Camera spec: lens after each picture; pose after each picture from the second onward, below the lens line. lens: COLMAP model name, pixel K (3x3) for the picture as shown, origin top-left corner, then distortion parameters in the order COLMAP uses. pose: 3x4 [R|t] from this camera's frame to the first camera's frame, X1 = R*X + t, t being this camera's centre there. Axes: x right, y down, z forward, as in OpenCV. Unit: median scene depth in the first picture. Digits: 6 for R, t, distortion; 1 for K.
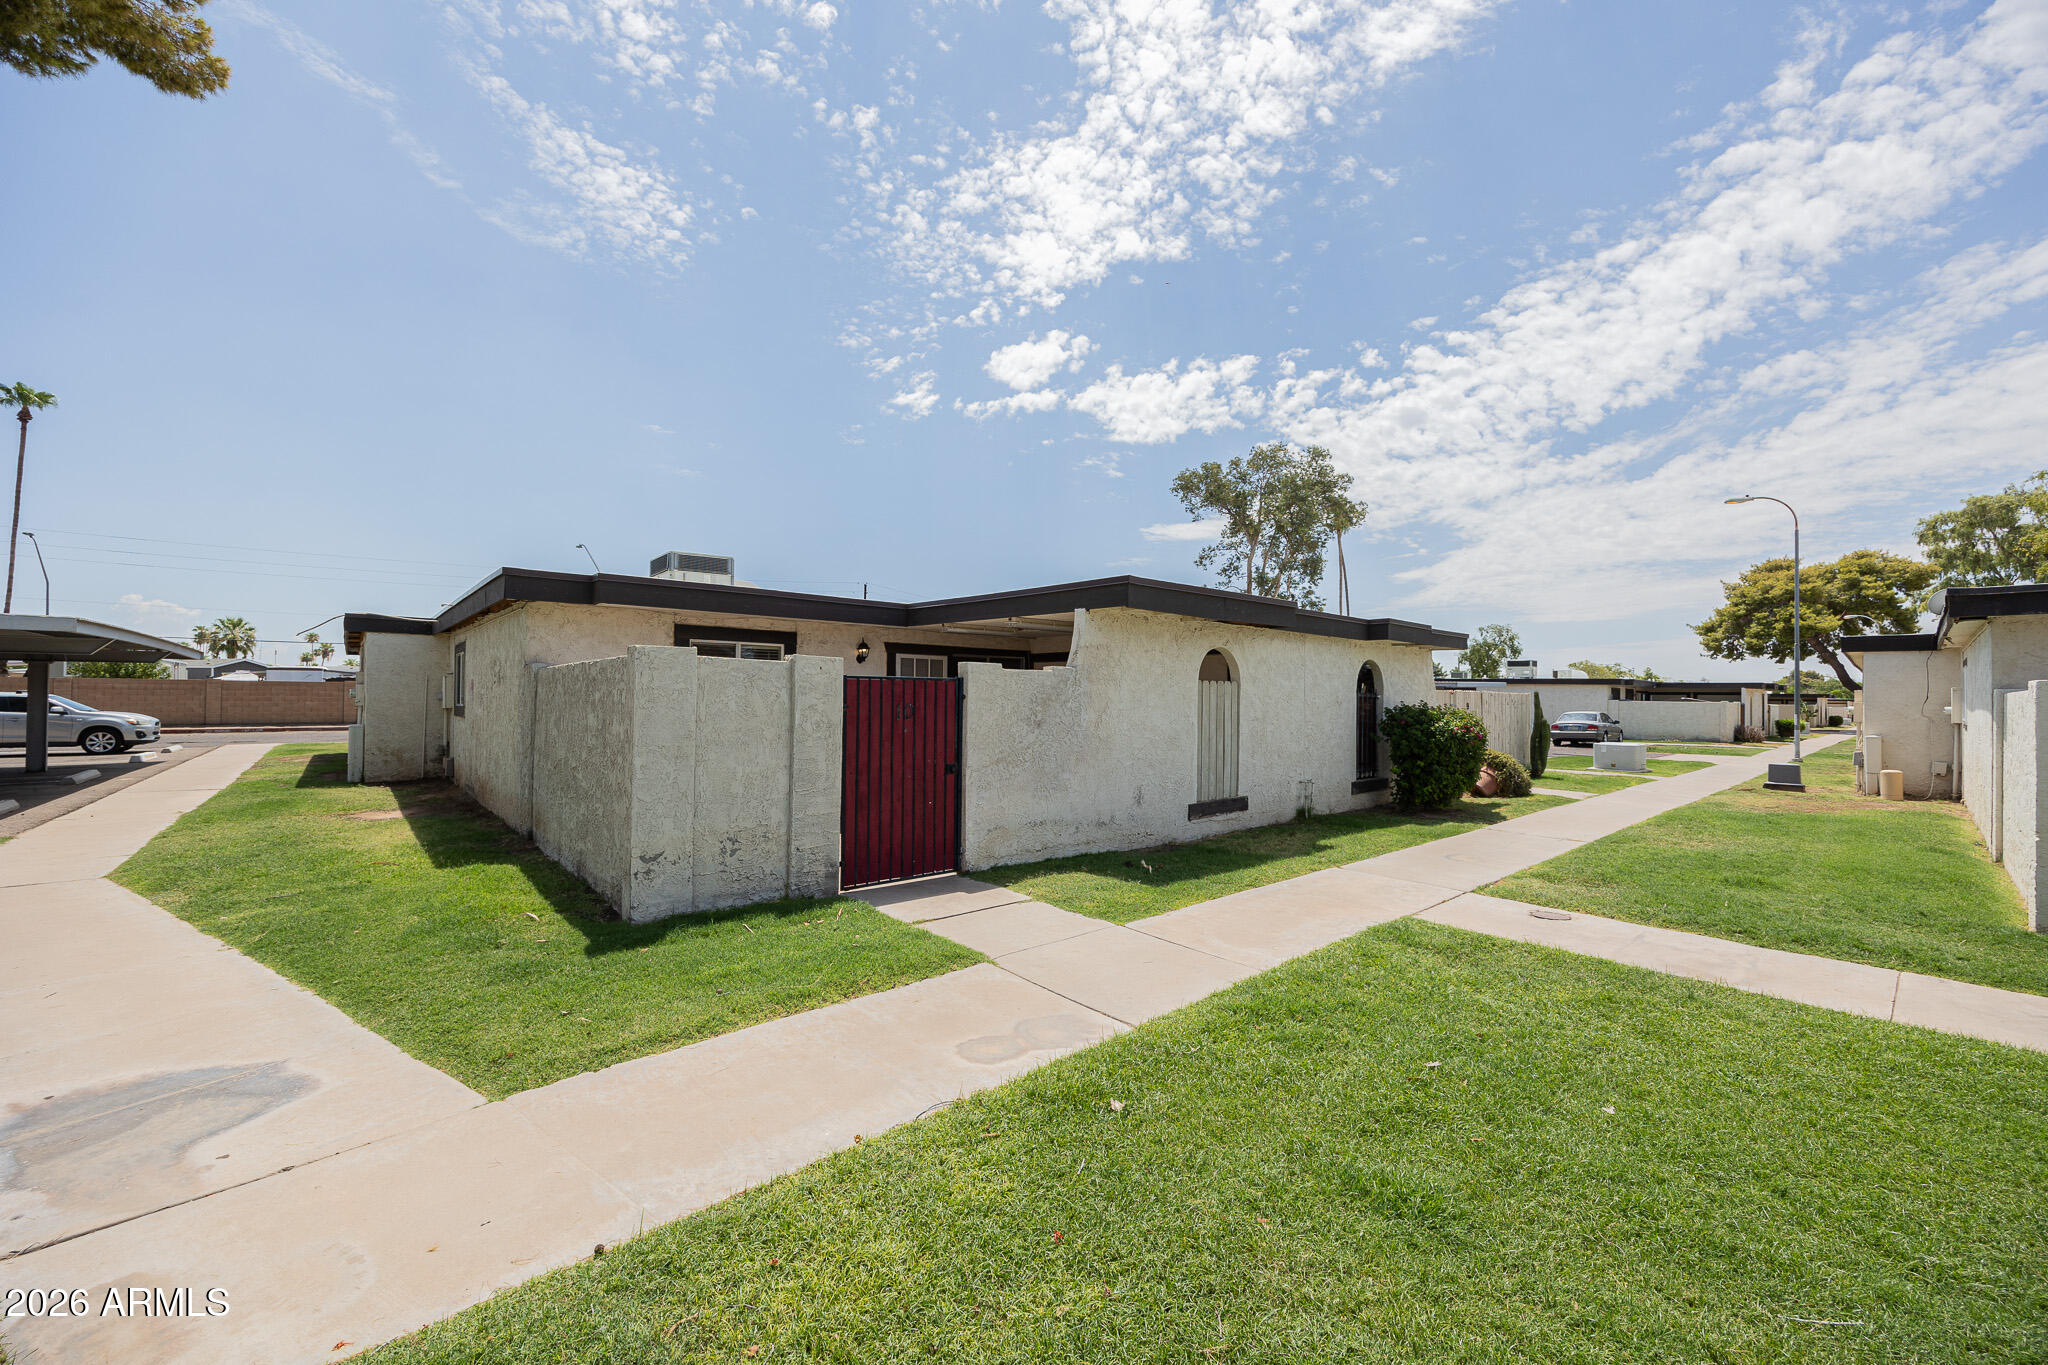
lens RADIAL K [[788.8, 0, 1052.9], [0, 788.8, 624.1], [0, 0, 1]] dist [-0.002649, 0.000117]
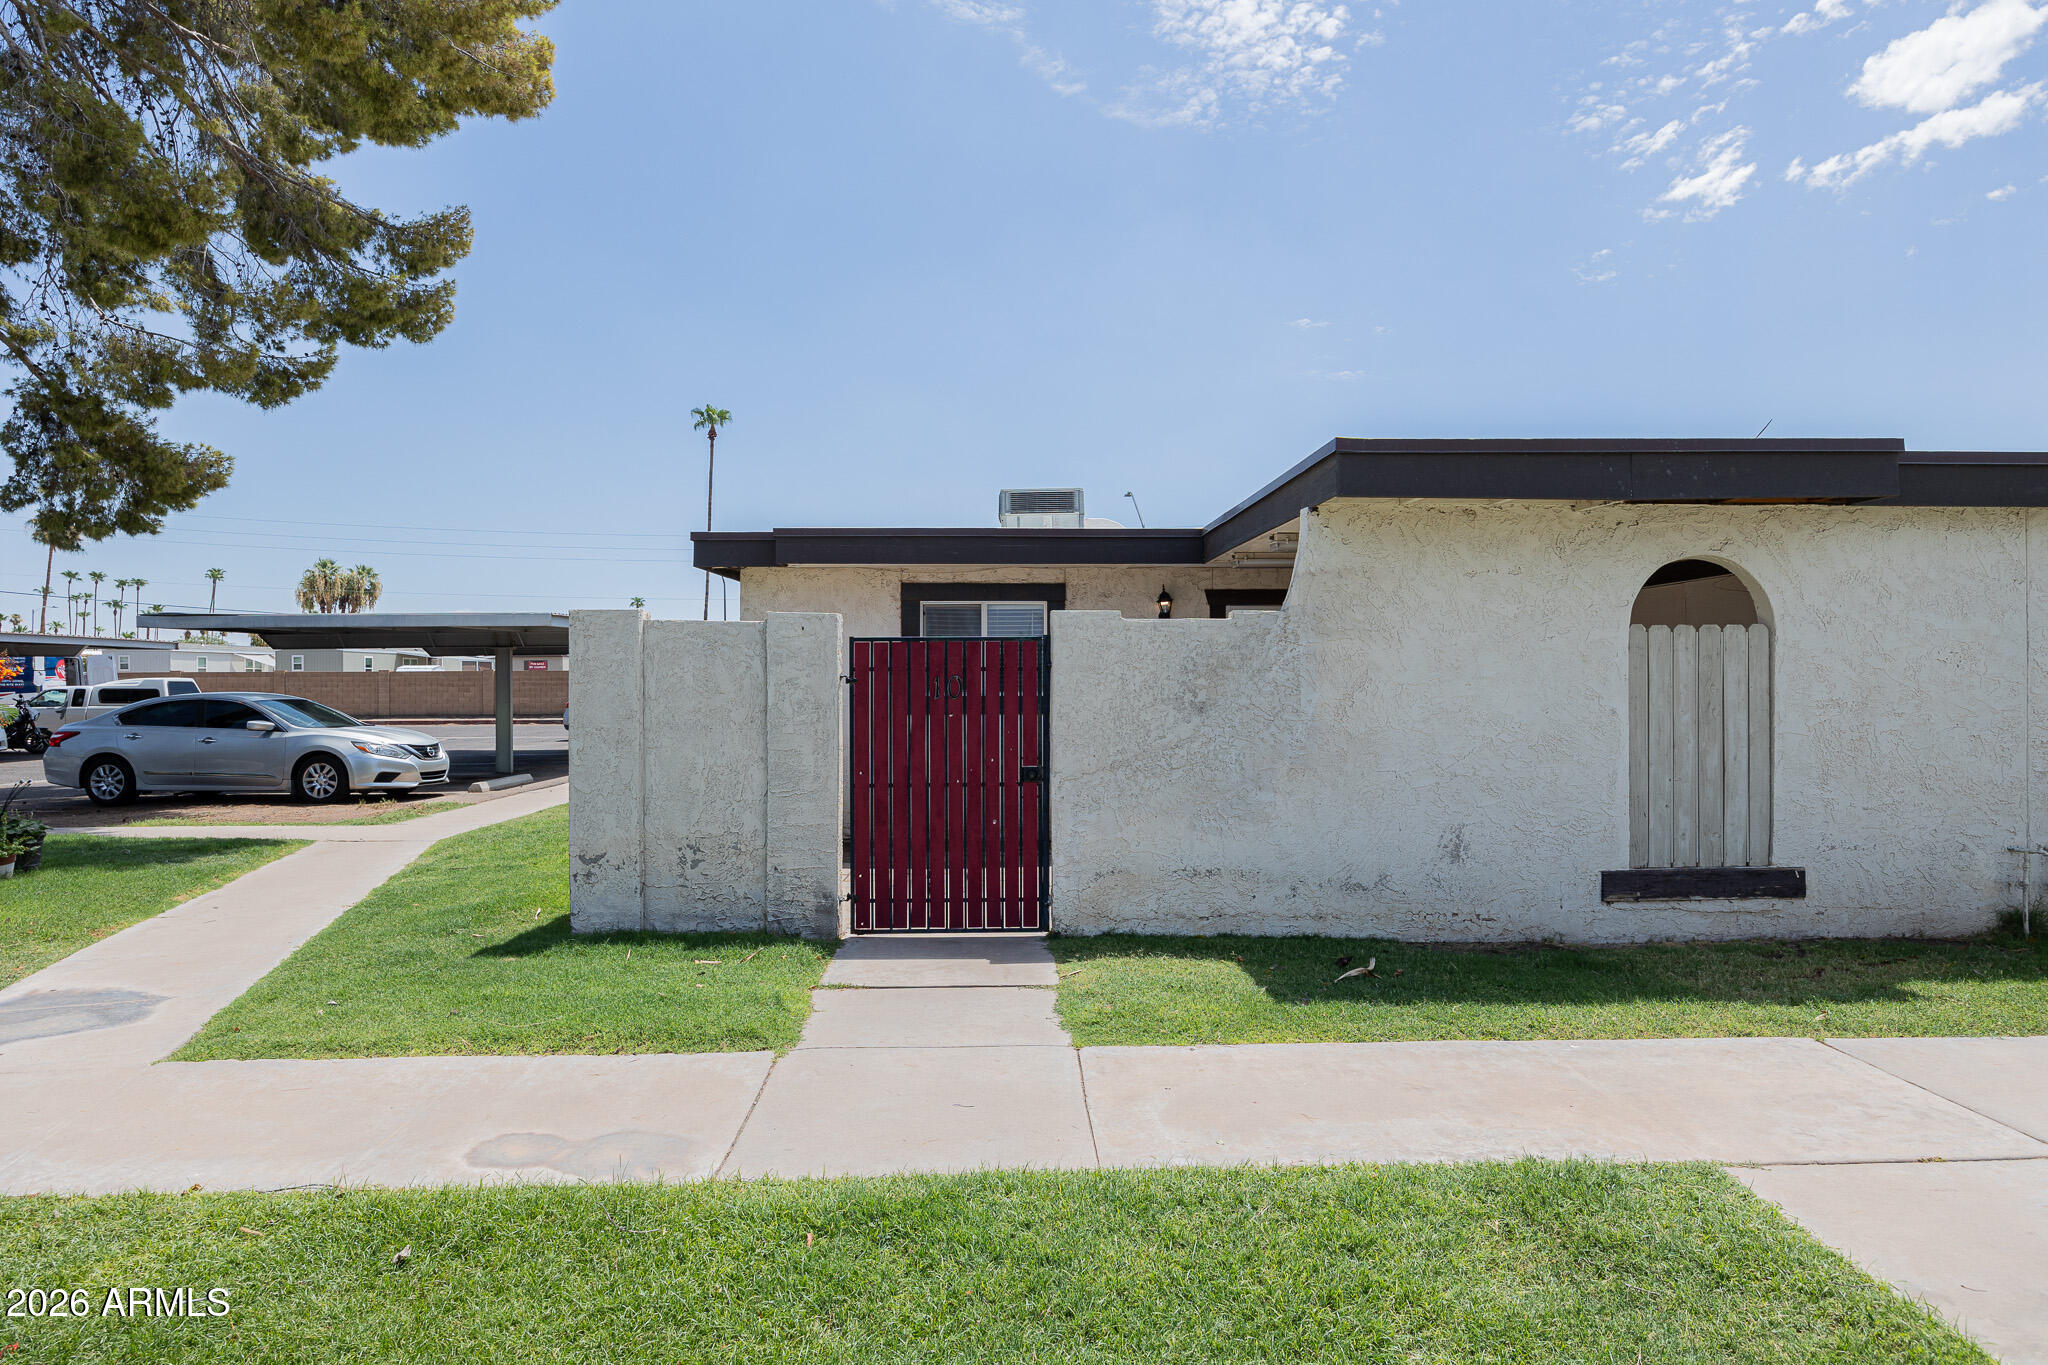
lens RADIAL K [[1170.5, 0, 1090.0], [0, 1170.5, 594.7], [0, 0, 1]] dist [-0.003624, -0.002494]
pose [[0.765763, -0.060539, -0.640267, 0.452631], [0.070767, 0.997446, -0.009673, 0.039410], [0.639218, -0.037903, 0.768091, 0.241771]]
